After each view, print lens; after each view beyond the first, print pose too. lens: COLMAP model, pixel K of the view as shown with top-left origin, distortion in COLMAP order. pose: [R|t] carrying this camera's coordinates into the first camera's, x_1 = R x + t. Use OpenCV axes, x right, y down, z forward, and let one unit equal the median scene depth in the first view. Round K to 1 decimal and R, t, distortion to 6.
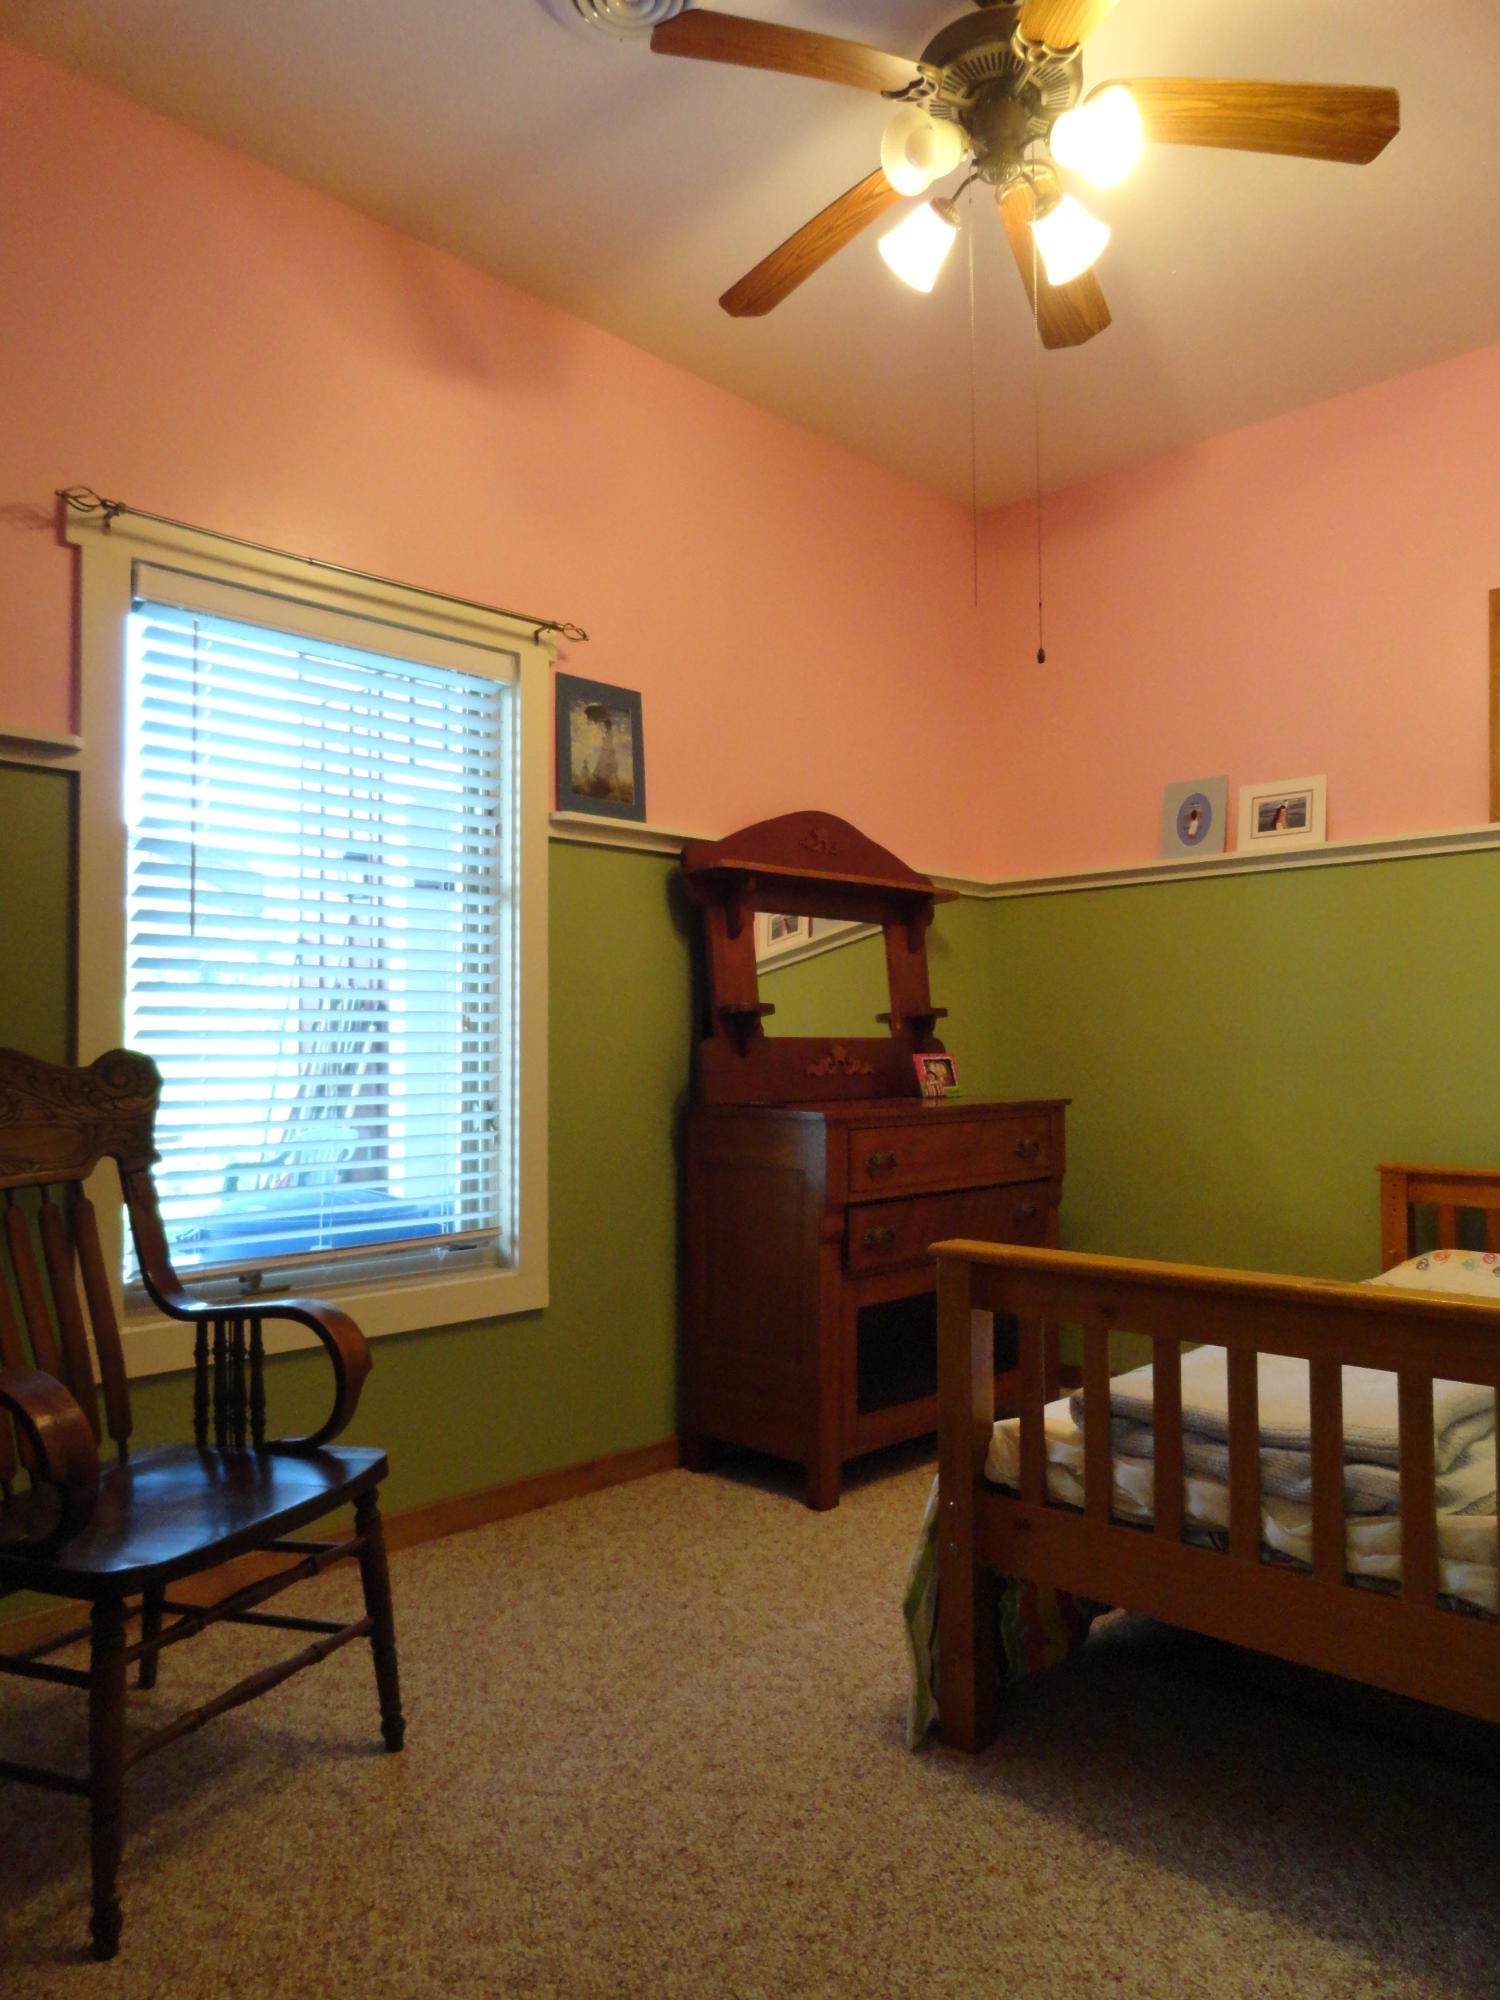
lens RADIAL K [[1371.7, 0, 748.0], [0, 1371.7, 1002.7], [0, 0, 1]] dist [-0.002543, 0.012523]
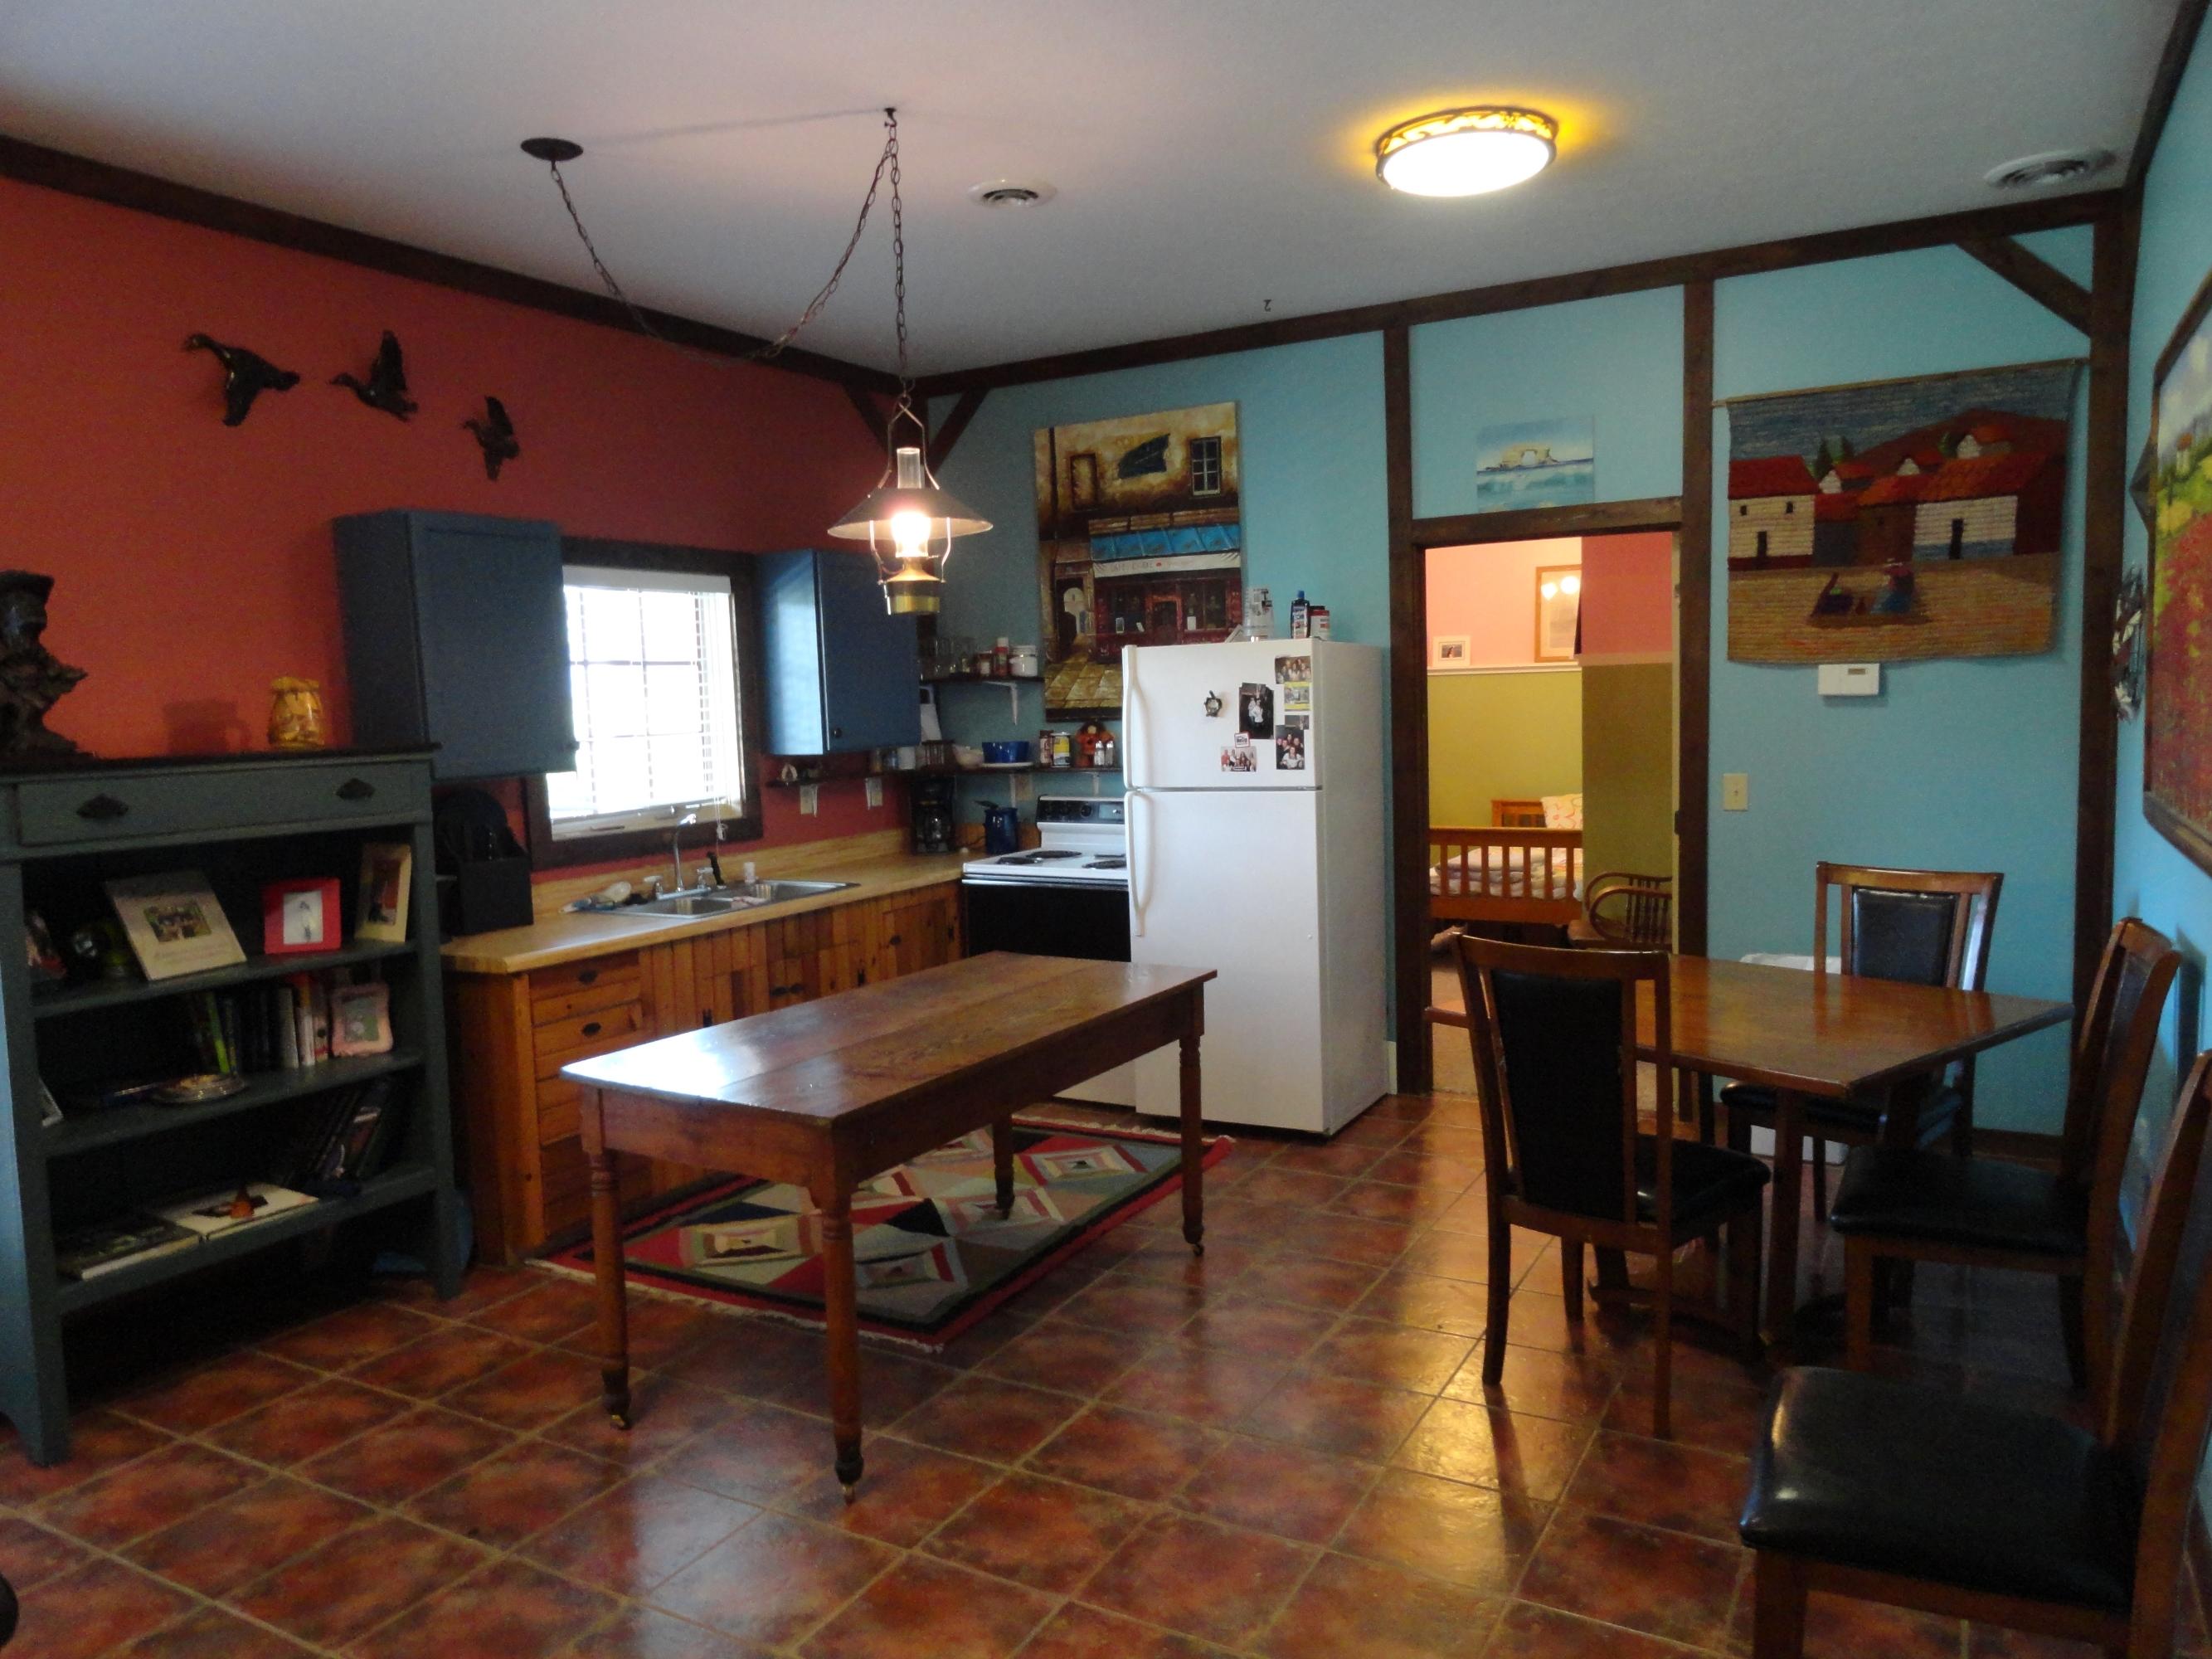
lens RADIAL K [[1517.2, 0, 1107.7], [0, 1517.2, 831.5], [0, 0, 1]] dist [-0.002543, 0.012523]
pose [[0.967427, -0.040996, 0.249809, -1.663631], [0.009373, 0.991924, 0.126485, -0.330757], [-0.252977, -0.120024, 0.959998, -2.720170]]
